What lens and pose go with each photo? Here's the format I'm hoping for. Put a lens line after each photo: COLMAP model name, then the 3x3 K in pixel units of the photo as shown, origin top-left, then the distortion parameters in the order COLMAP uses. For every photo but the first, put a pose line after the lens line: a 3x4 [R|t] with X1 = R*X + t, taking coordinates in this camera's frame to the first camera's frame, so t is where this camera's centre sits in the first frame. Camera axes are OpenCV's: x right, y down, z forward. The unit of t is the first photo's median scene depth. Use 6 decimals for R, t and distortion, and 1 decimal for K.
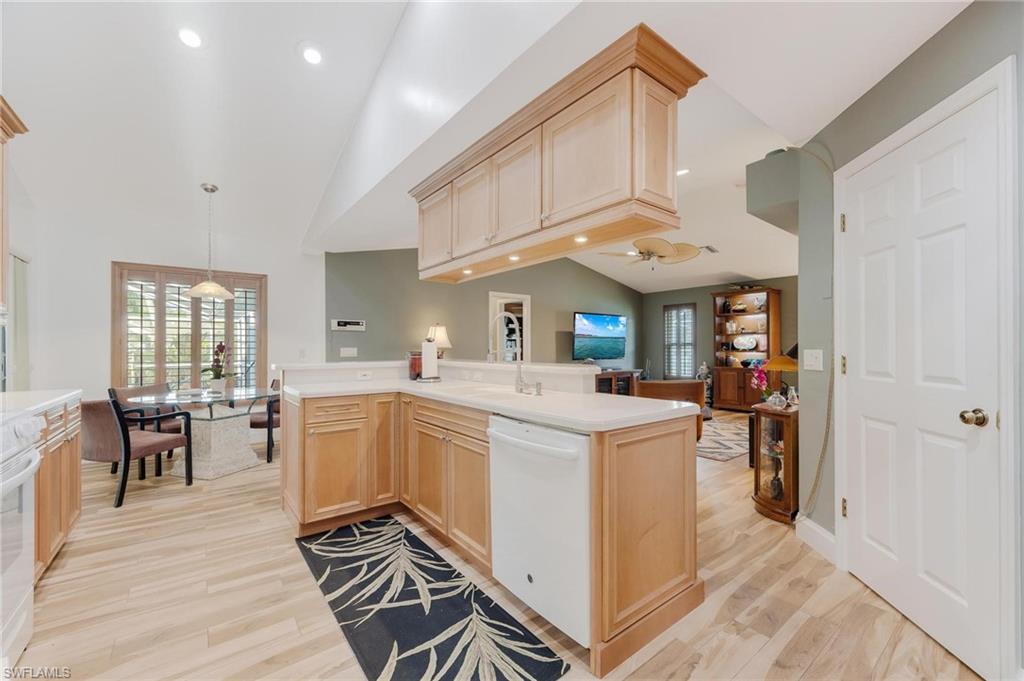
lens RADIAL K [[412.0, 0, 515.6], [0, 412.0, 348.2], [0, 0, 1]] dist [0.000513, -0.000064]
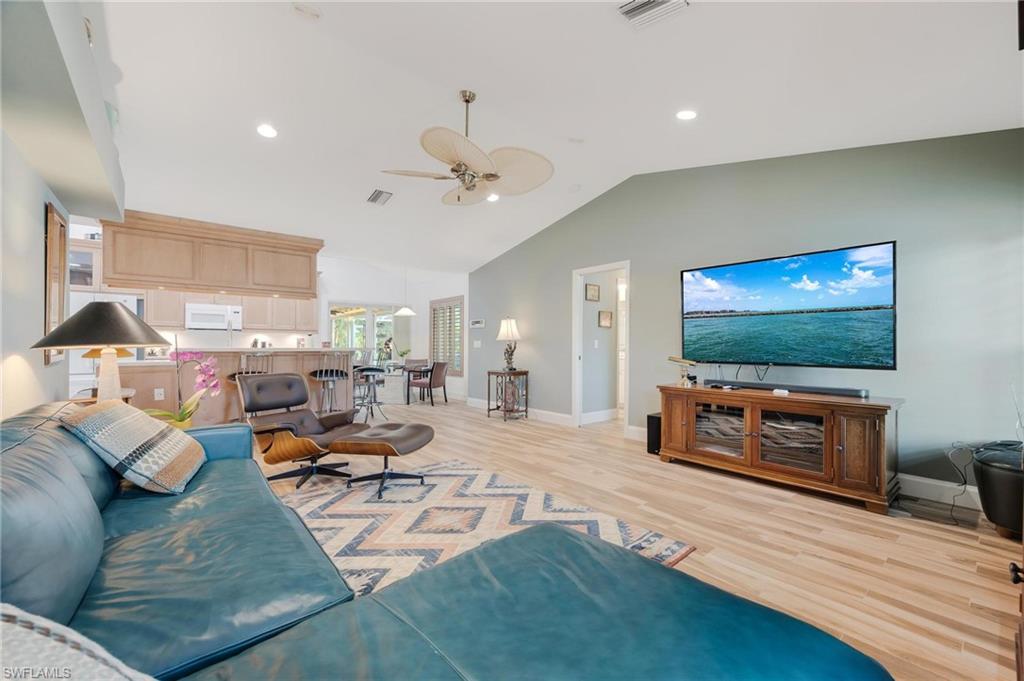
lens RADIAL K [[416.9, 0, 512.5], [0, 416.9, 347.8], [0, 0, 1]] dist [-0.000573, -0.000269]
pose [[0.027754, 0.007307, -0.999588, 0.658370], [-0.005908, 0.999957, 0.007145, 0.008275], [0.999597, 0.005707, 0.027796, 0.758898]]
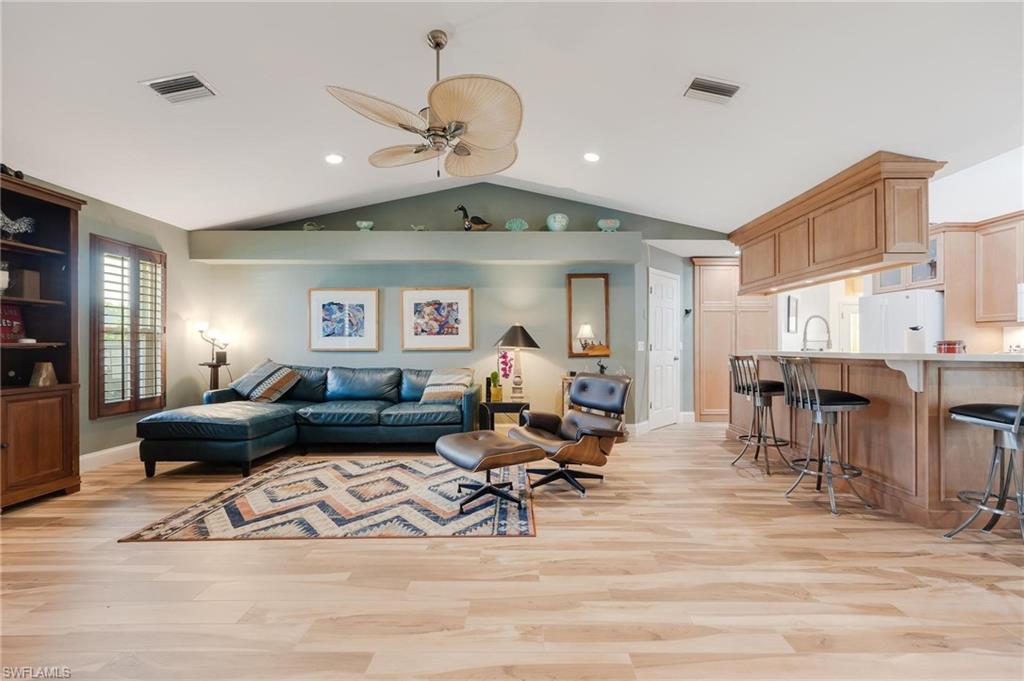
lens RADIAL K [[413.9, 0, 526.1], [0, 413.9, 343.6], [0, 0, 1]] dist [0.001488, 0.000183]
pose [[-0.793123, 0.003211, 0.609054, -0.034122], [0.001253, 0.999993, -0.003641, 0.007517], [-0.609061, -0.002124, -0.793121, 0.950105]]
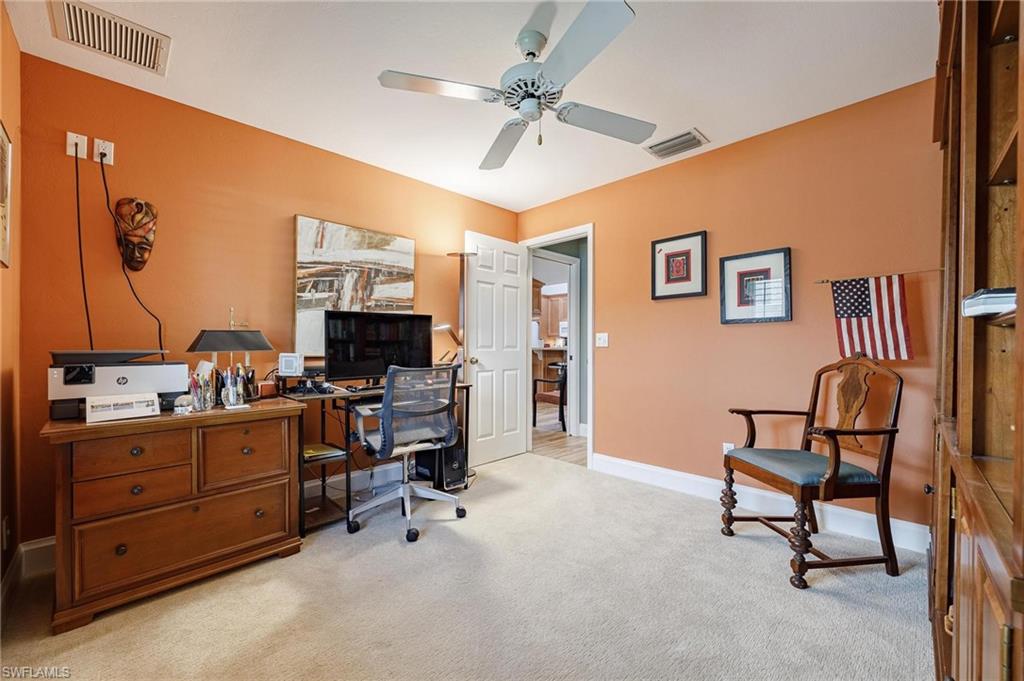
lens RADIAL K [[412.0, 0, 515.6], [0, 412.0, 348.2], [0, 0, 1]] dist [0.000513, -0.000064]
pose [[-0.991555, -0.002848, -0.129657, 0.110089], [-0.002659, 0.999995, -0.001636, 0.018049], [0.129661, -0.001277, -0.991558, 1.474759]]
